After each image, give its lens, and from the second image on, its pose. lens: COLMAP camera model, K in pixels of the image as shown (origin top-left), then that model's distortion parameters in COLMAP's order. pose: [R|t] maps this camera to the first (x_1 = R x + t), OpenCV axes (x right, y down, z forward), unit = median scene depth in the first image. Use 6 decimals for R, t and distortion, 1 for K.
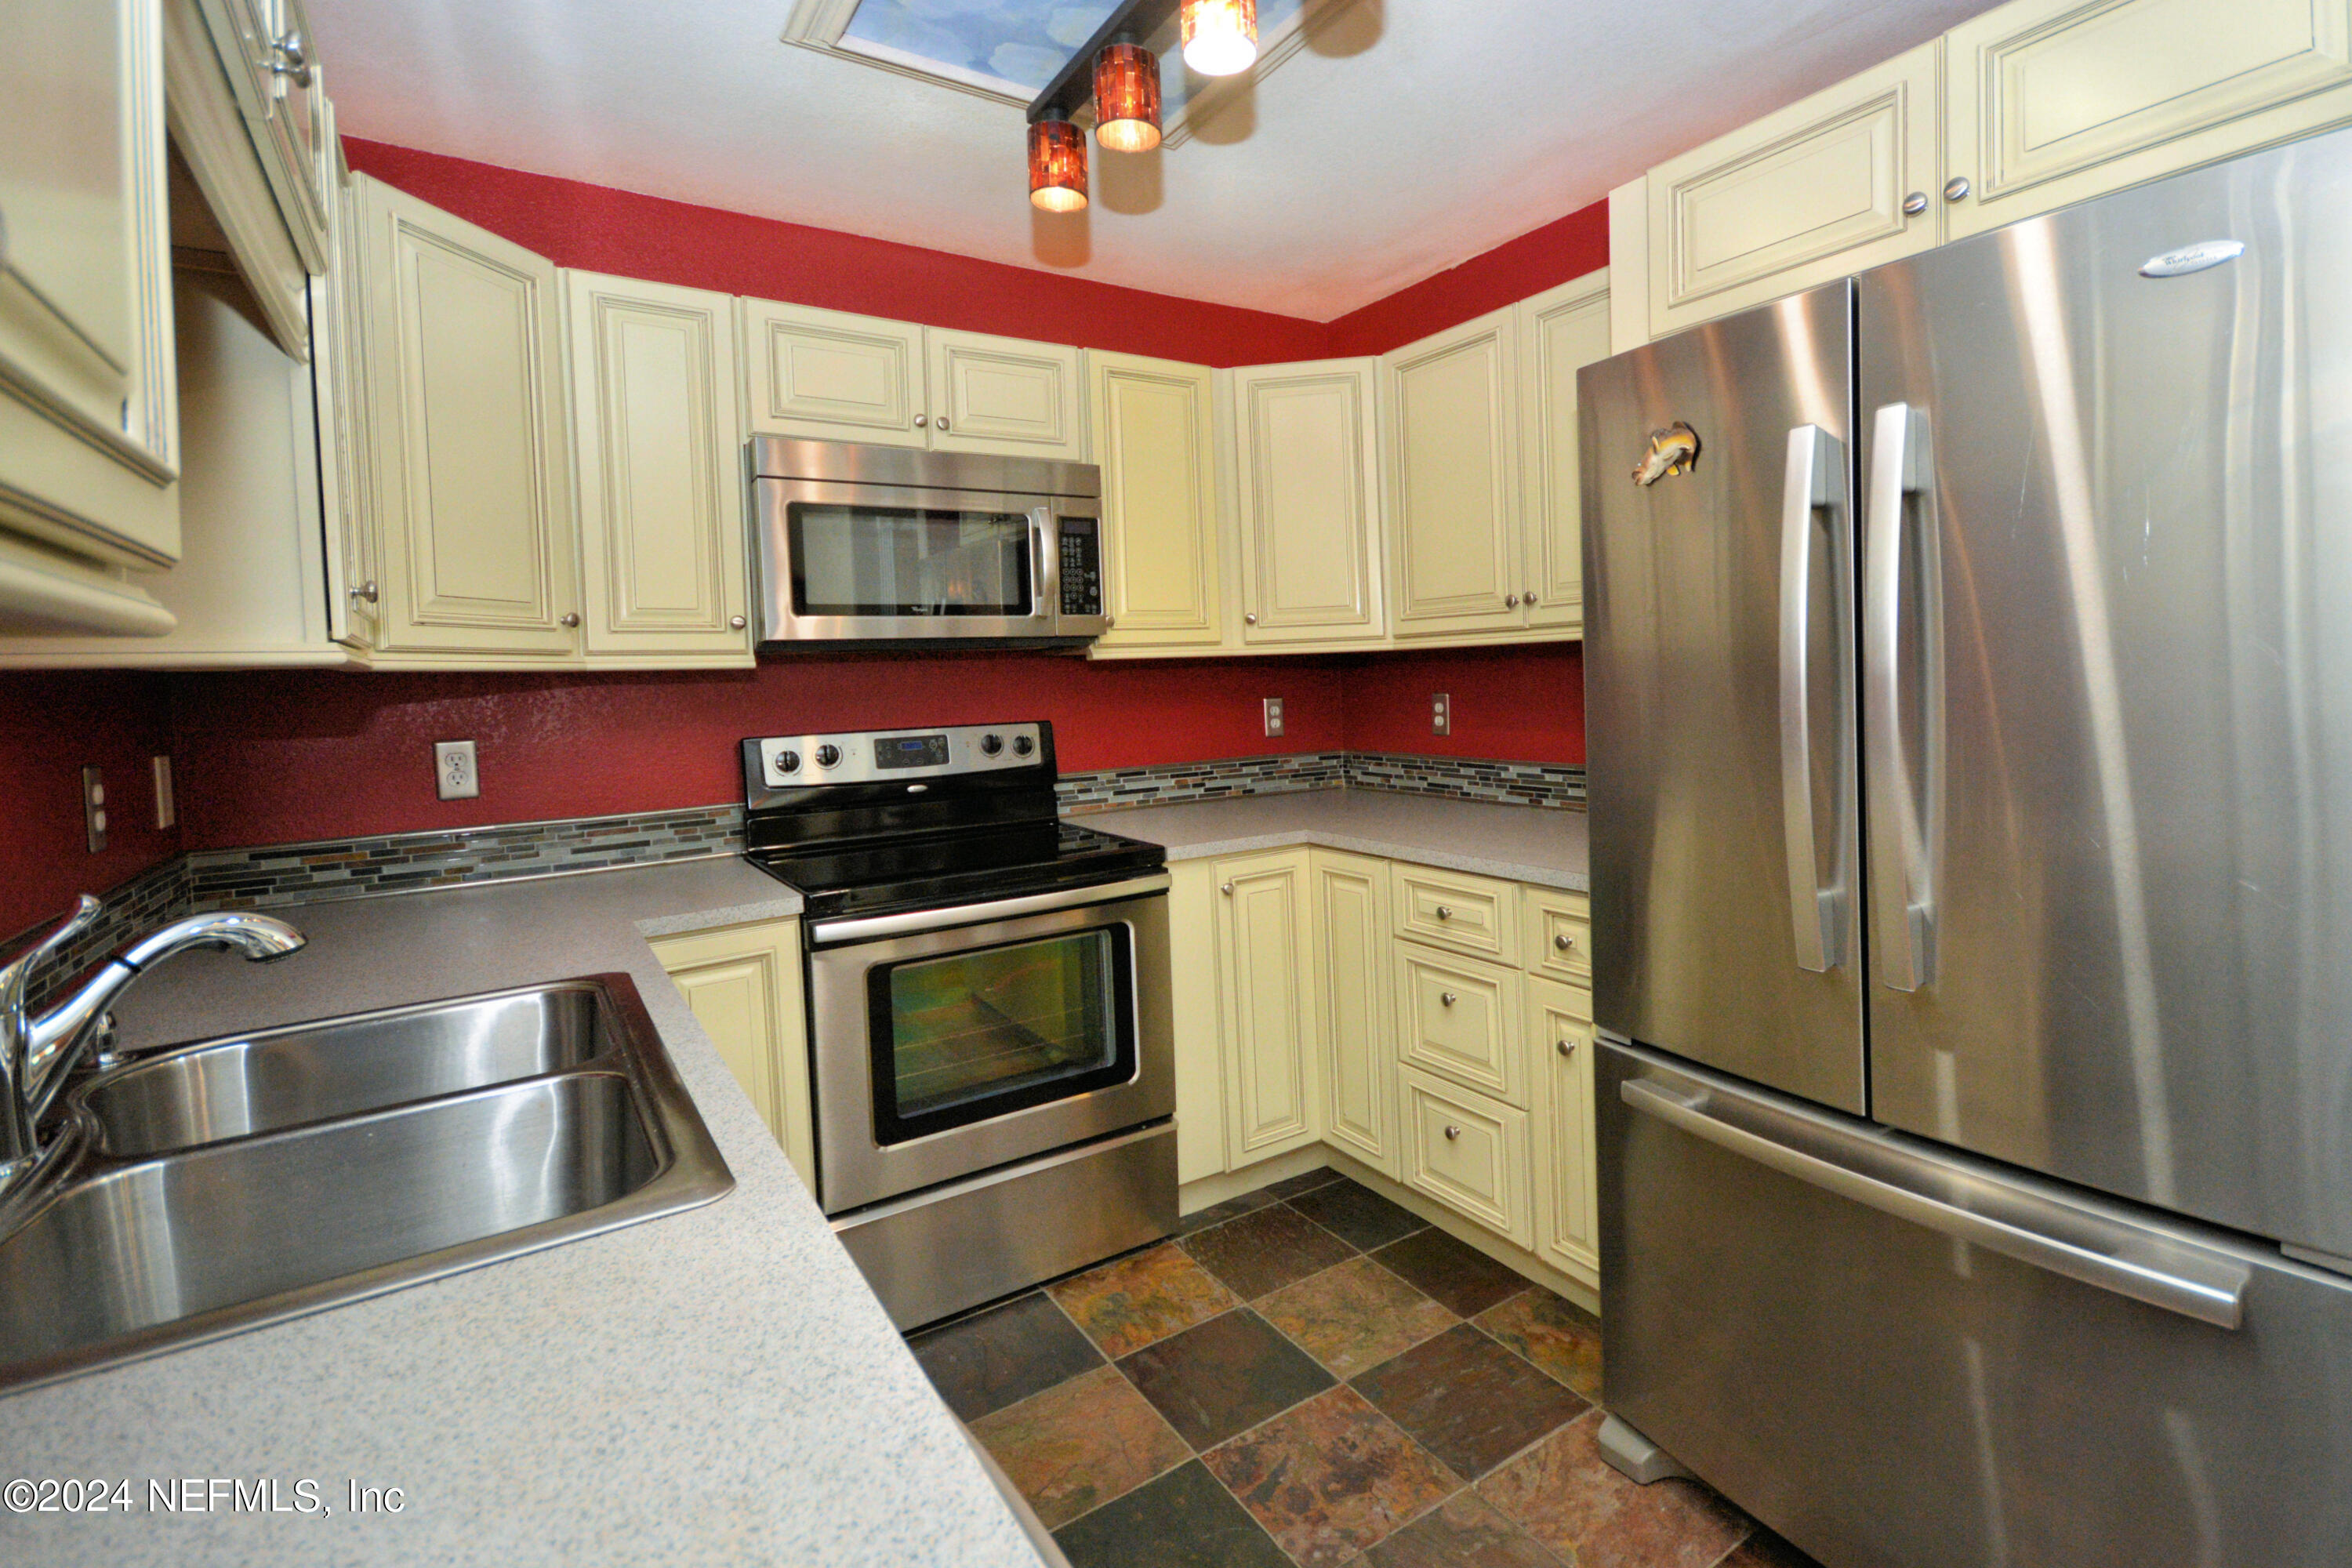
lens RADIAL K [[1105.6, 0, 1226.3], [0, 1105.6, 718.1], [0, 0, 1]] dist [0.014050, -0.005479]
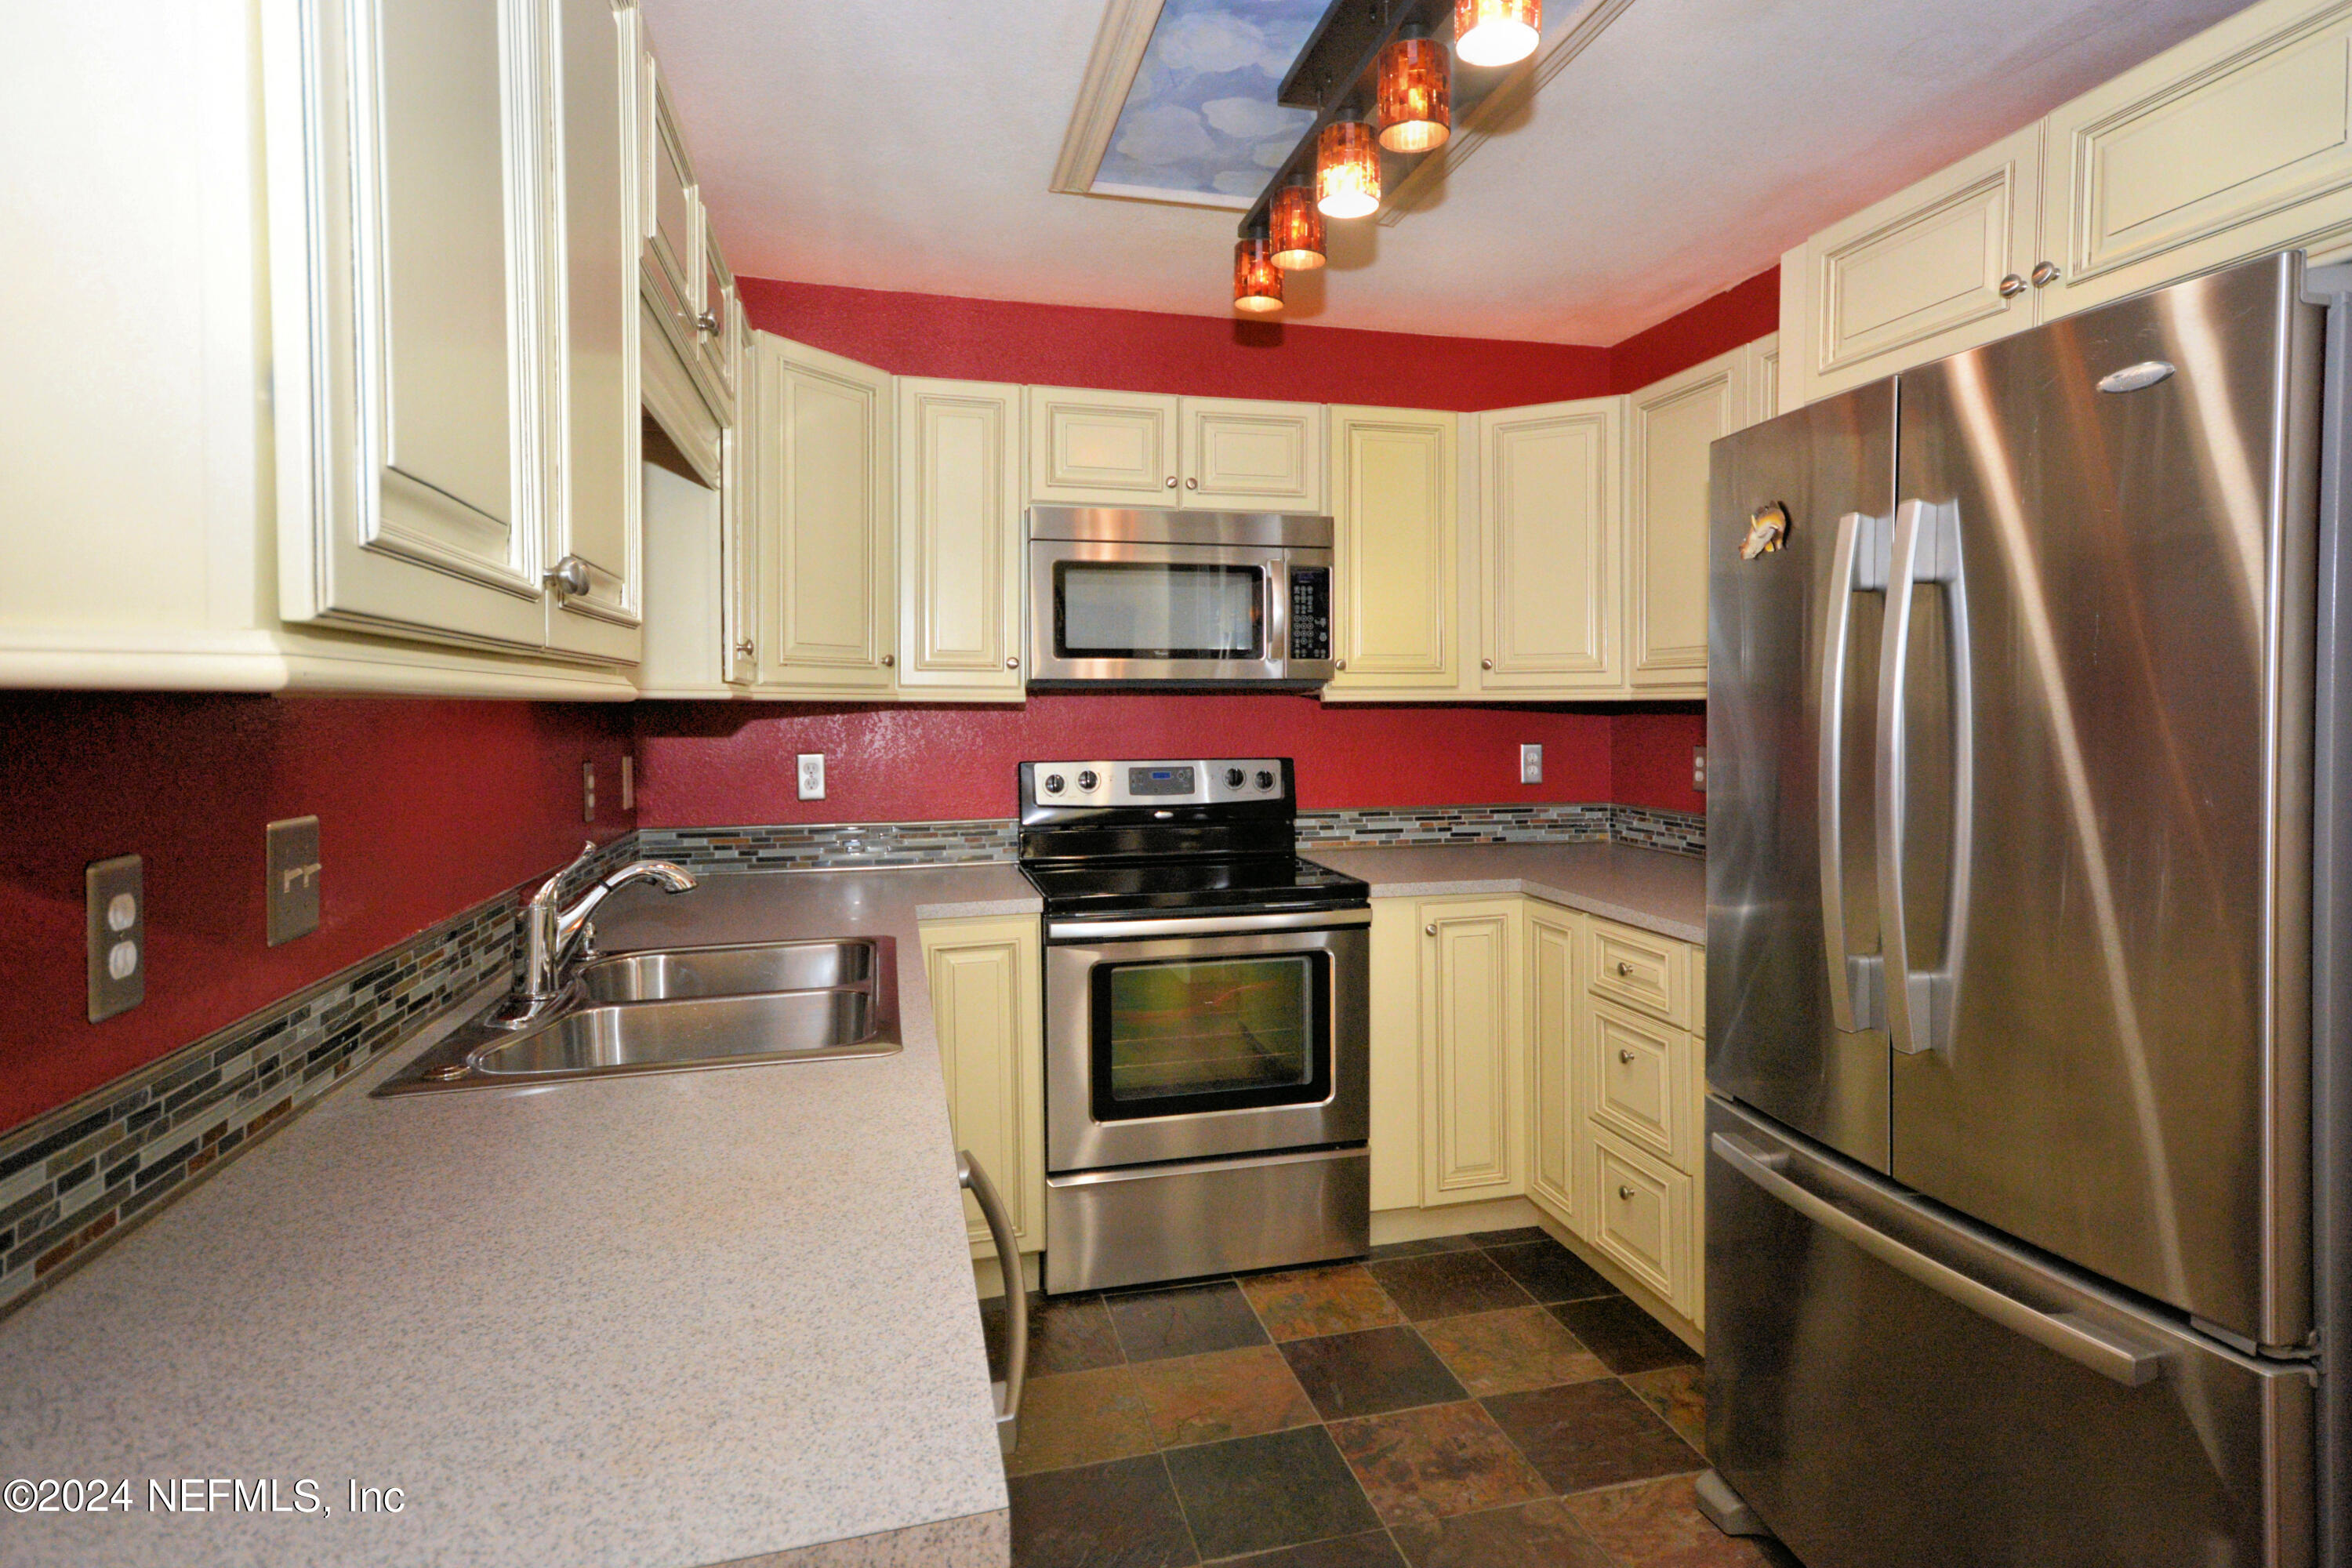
lens RADIAL K [[1294.7, 0, 1167.5], [0, 1294.7, 736.9], [0, 0, 1]] dist [0.027687, -0.003146]
pose [[0.932428, 0.037735, -0.359380, 0.226441], [-0.040956, 0.999160, -0.001351, -0.014398], [0.359027, 0.015978, 0.933191, -0.241094]]
